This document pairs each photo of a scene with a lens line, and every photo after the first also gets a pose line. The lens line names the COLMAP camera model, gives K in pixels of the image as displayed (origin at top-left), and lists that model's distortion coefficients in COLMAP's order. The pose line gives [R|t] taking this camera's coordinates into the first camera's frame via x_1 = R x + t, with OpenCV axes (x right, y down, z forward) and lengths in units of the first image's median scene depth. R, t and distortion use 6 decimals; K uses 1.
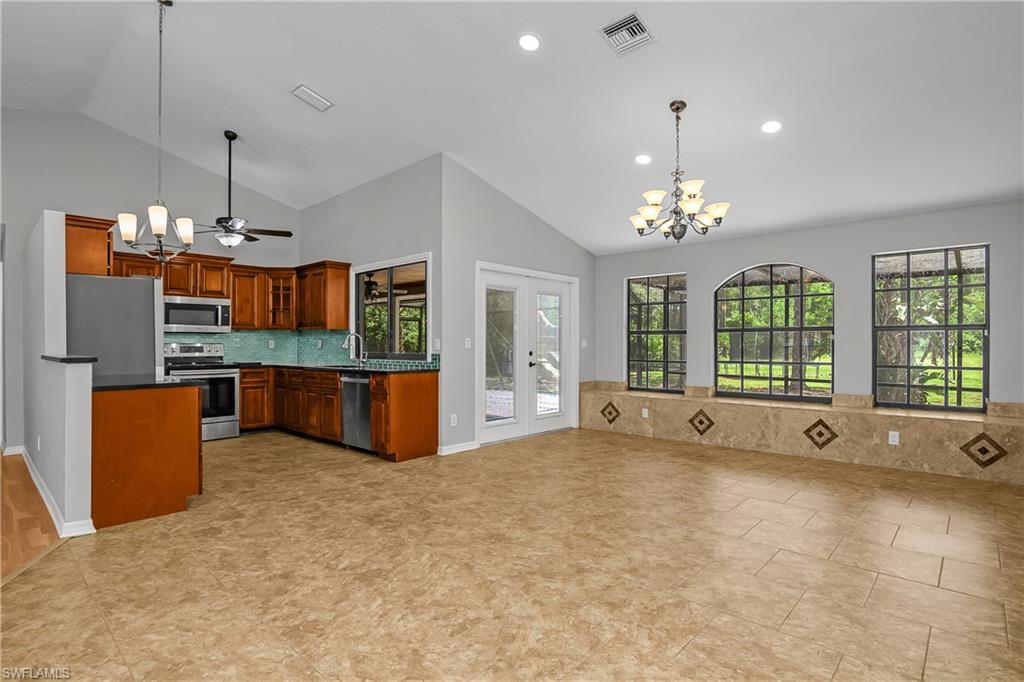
lens RADIAL K [[518.7, 0, 504.6], [0, 518.7, 346.2], [0, 0, 1]] dist [-0.014390, 0.000088]
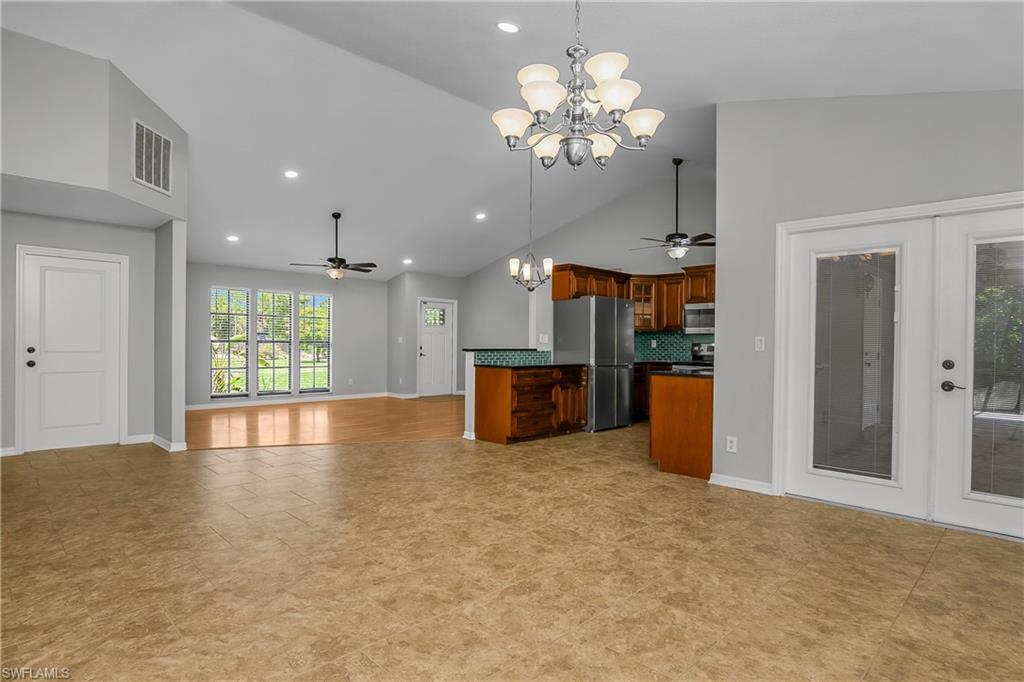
lens RADIAL K [[539.0, 0, 516.0], [0, 539.0, 346.9], [0, 0, 1]] dist [-0.017579, -0.000356]
pose [[-0.034979, 0.008035, -0.999356, 0.653020], [-0.012155, 0.999890, 0.008465, -0.002825], [0.999314, 0.012444, -0.034877, 0.659860]]
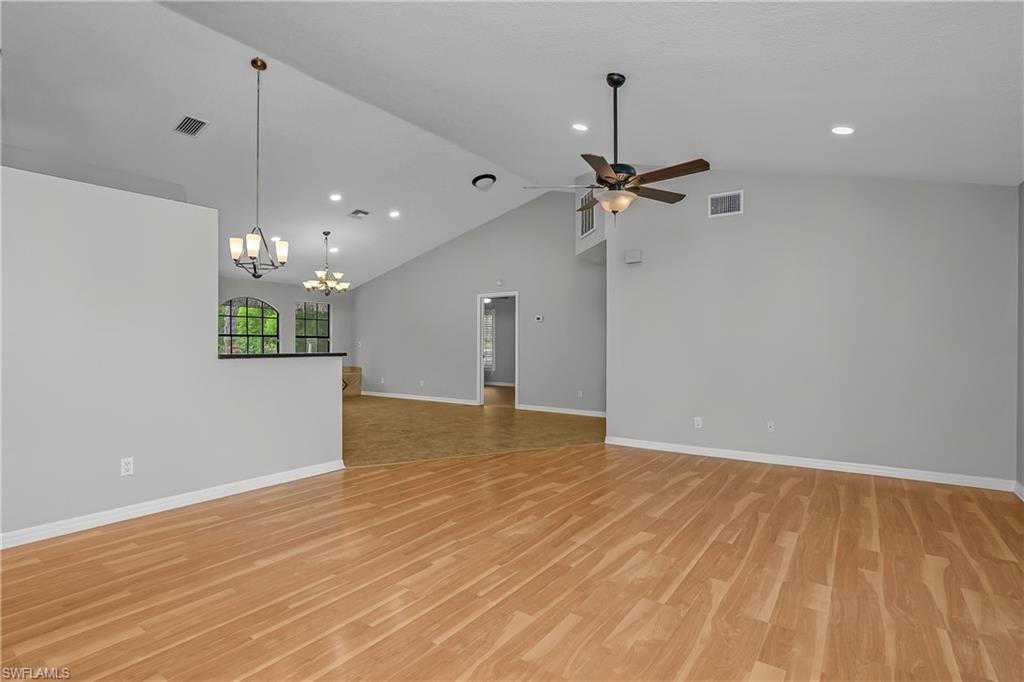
lens RADIAL K [[504.8, 0, 507.5], [0, 504.8, 344.9], [0, 0, 1]] dist [-0.031528, 0.013958]
pose [[-0.128762, -0.001591, 0.991674, -1.257555], [0.000739, 0.999998, 0.001701, -0.002508], [-0.991675, 0.000952, -0.128760, 0.363890]]
